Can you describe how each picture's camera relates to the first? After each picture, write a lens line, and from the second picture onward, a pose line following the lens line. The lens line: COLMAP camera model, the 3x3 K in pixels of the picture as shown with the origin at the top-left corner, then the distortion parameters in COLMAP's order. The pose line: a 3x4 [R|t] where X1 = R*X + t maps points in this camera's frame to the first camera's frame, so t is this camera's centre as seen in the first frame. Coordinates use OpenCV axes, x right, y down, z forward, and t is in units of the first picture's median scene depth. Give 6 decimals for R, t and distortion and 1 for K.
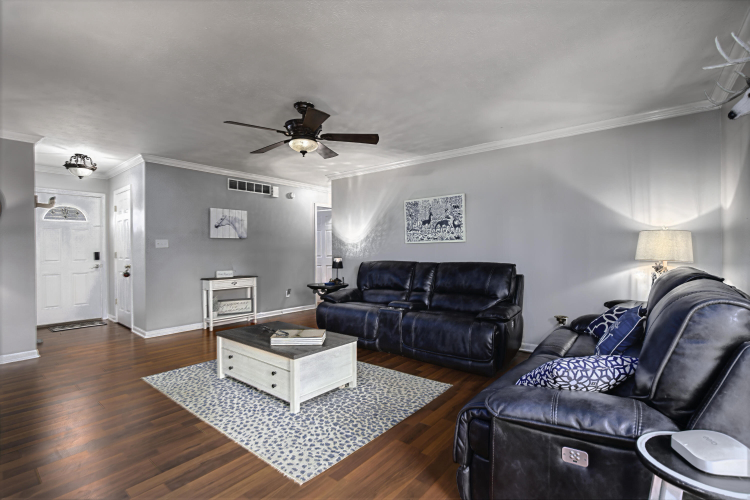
lens RADIAL K [[343.5, 0, 375.4], [0, 343.5, 251.6], [0, 0, 1]] dist [-0.004611, -0.000031]
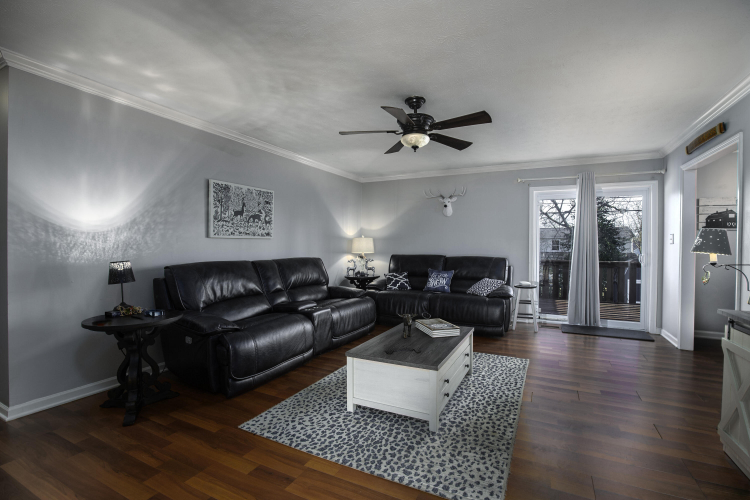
lens RADIAL K [[343.5, 0, 376.8], [0, 343.5, 251.1], [0, 0, 1]] dist [-0.004611, -0.000031]
pose [[-0.213616, -0.009254, 0.976874, -0.776416], [0.001600, 0.999950, 0.009823, -0.001204], [-0.976916, 0.003661, -0.213590, 0.888524]]
